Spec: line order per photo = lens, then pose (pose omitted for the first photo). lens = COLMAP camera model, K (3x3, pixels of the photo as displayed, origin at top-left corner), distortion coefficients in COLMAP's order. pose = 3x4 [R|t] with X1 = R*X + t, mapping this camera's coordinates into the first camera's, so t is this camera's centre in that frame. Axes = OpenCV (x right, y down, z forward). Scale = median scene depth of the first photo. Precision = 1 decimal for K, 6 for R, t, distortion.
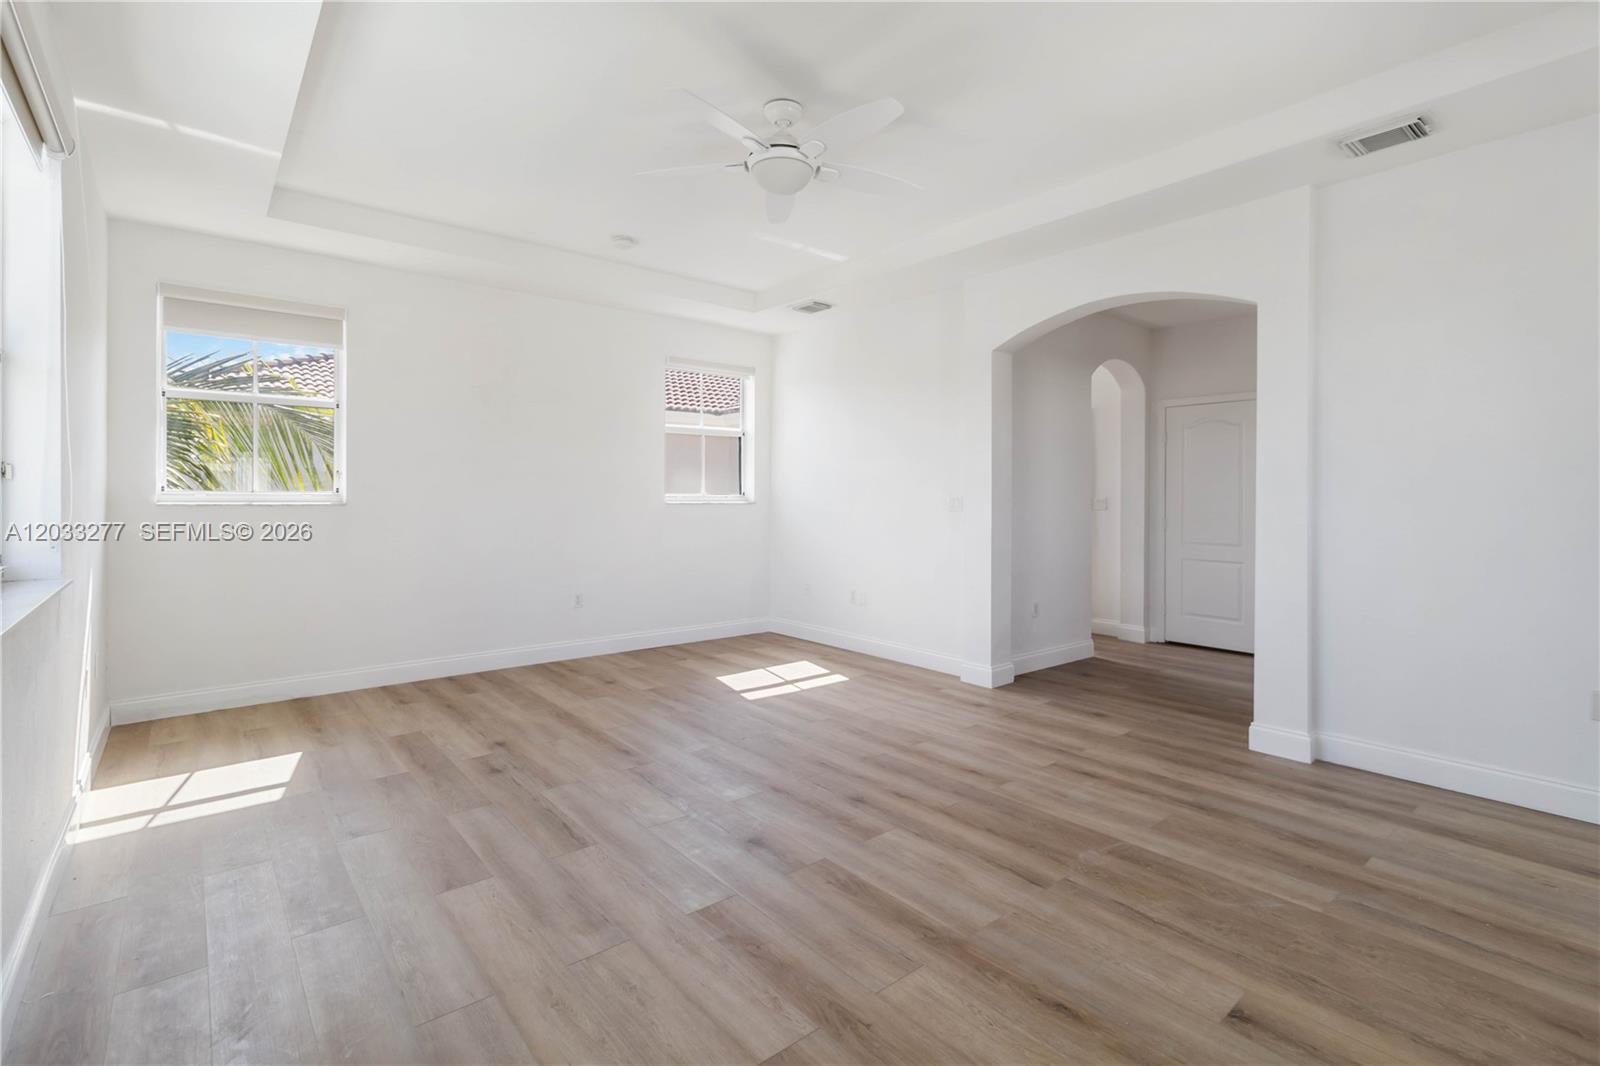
lens RADIAL K [[738.9, 0, 810.0], [0, 738.9, 500.7], [0, 0, 1]] dist [0.003282, -0.000248]
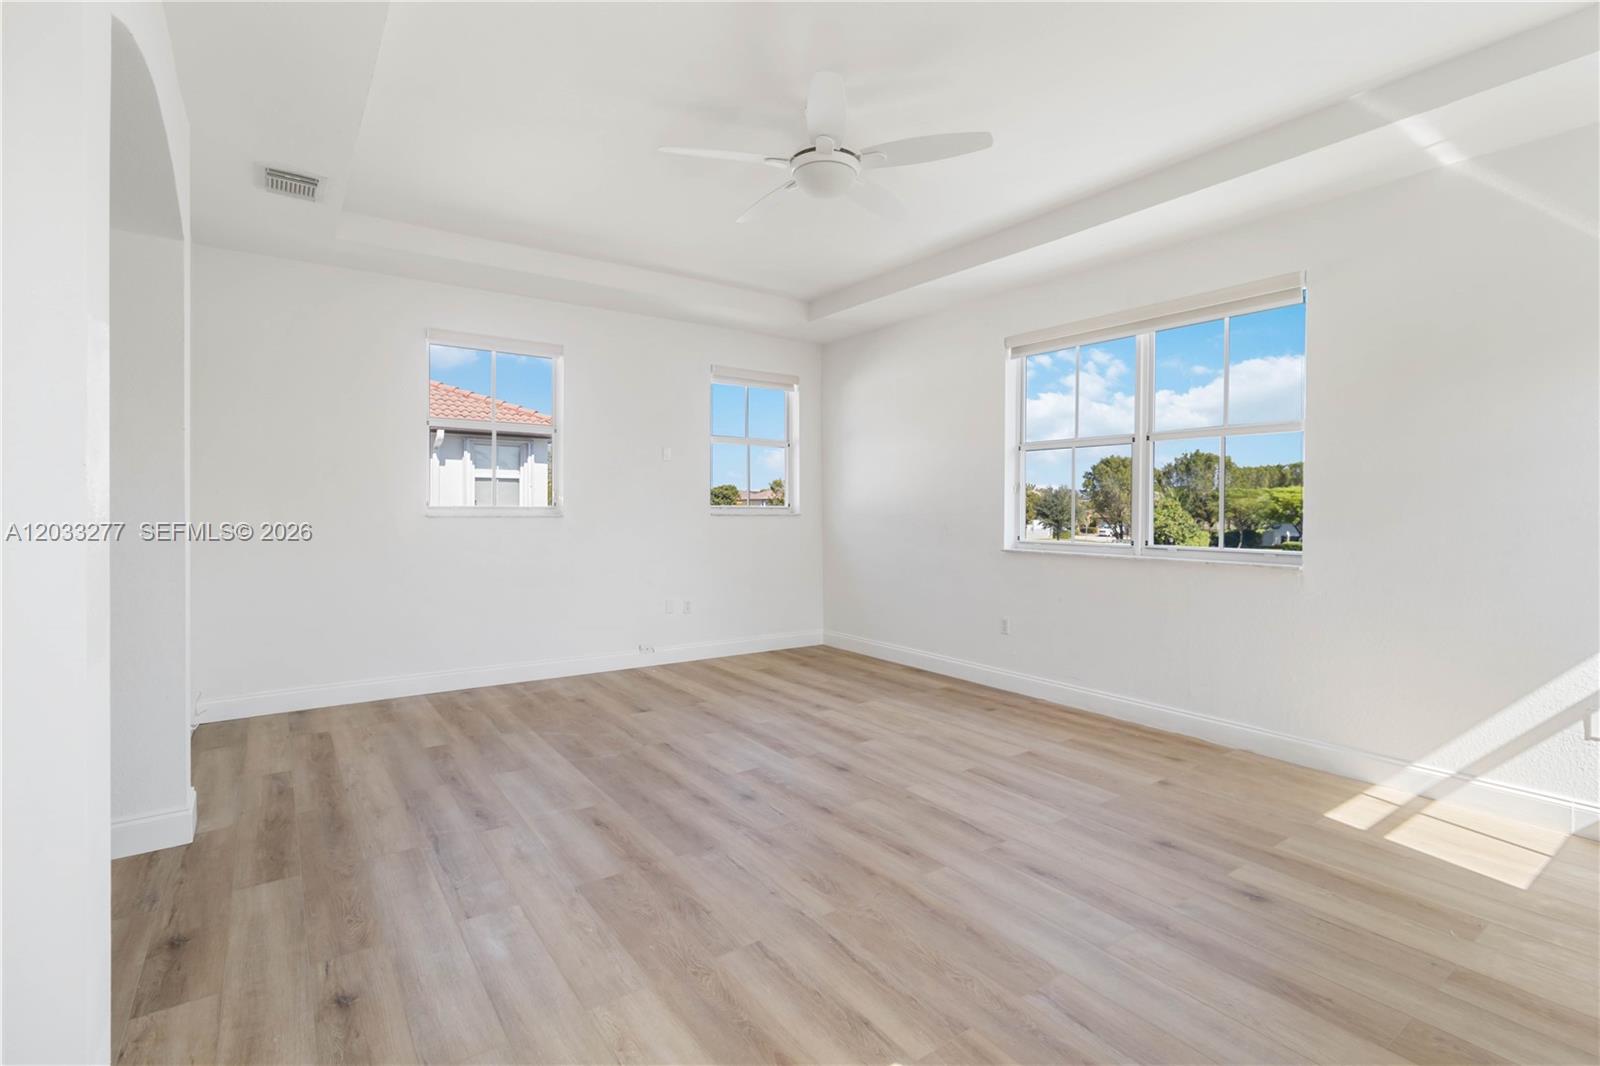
lens RADIAL K [[738.9, 0, 810.0], [0, 738.9, 500.7], [0, 0, 1]] dist [0.003282, -0.000248]
pose [[-0.997594, -0.004820, 0.069156, -0.099584], [-0.005044, 0.999983, -0.003054, -0.013457], [-0.069140, -0.003395, -0.997601, 2.152165]]
